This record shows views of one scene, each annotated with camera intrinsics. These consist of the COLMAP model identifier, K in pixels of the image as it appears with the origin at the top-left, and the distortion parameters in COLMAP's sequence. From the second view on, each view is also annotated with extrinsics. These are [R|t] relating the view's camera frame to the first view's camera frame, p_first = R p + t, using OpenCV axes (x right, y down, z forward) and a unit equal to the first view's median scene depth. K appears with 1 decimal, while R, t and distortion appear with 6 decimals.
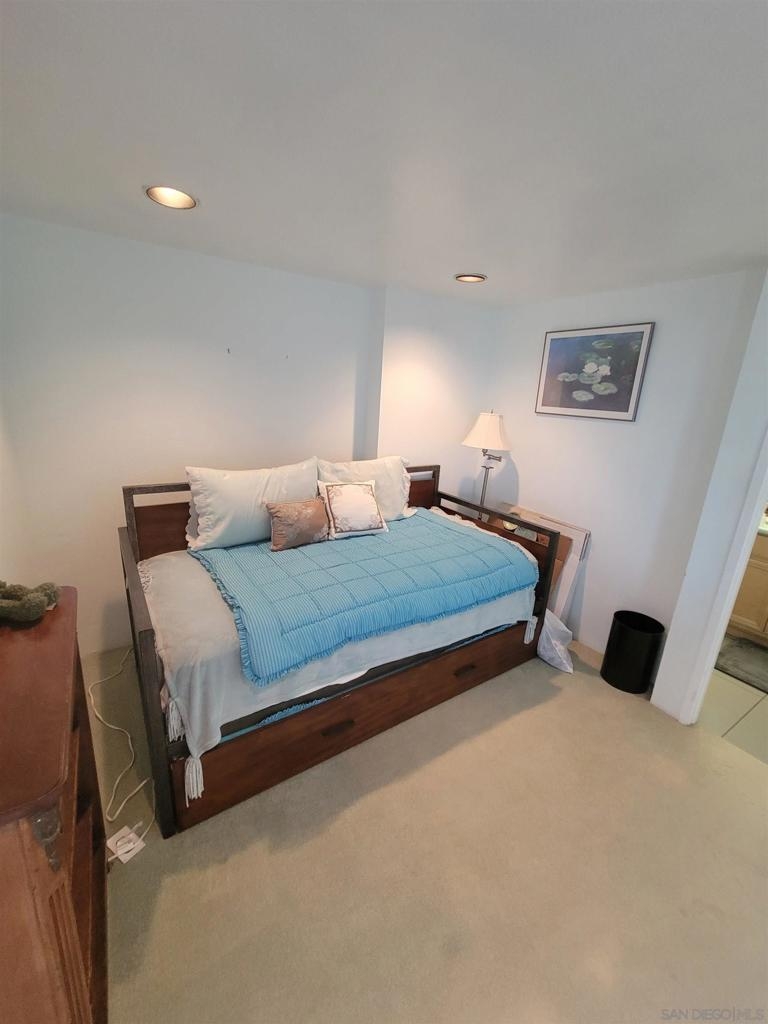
lens RADIAL K [[415.8, 0, 384.0], [0, 415.8, 512.0], [0, 0, 1]] dist [-0.000223, -0.000221]
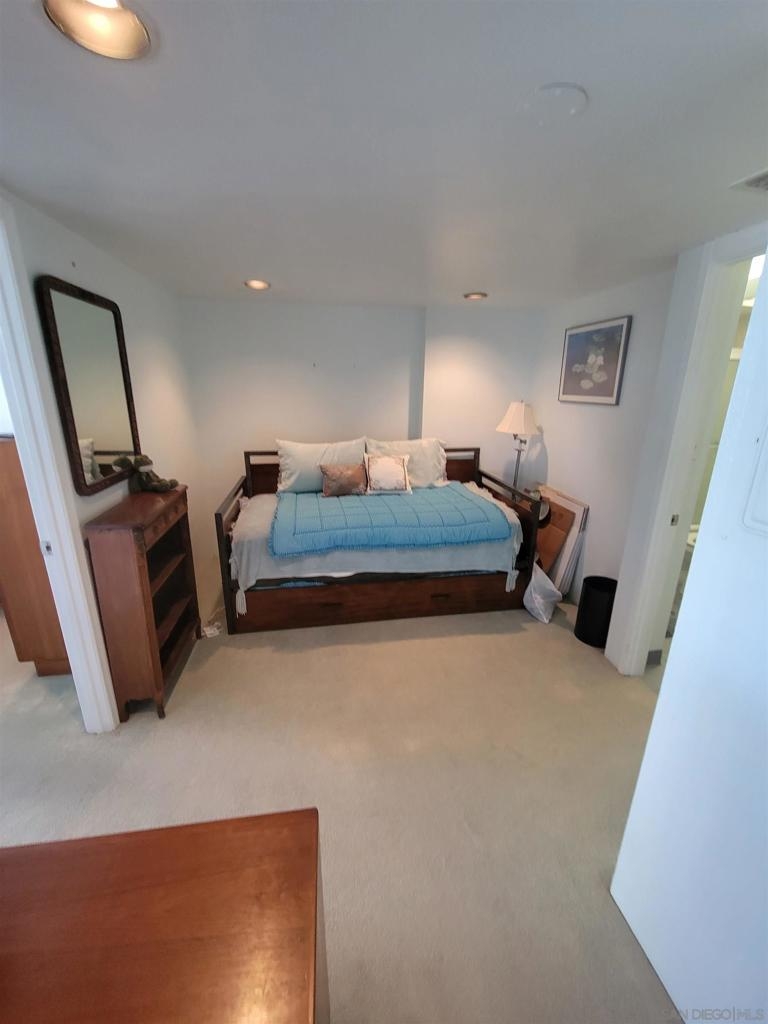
lens RADIAL K [[415.8, 0, 384.0], [0, 415.8, 512.0], [0, 0, 1]] dist [-0.000223, -0.000221]
pose [[0.912647, 0.078755, -0.401089, 0.489176], [-0.078388, 0.996772, 0.017355, 0.093976], [0.401161, 0.015602, 0.915875, -0.258615]]
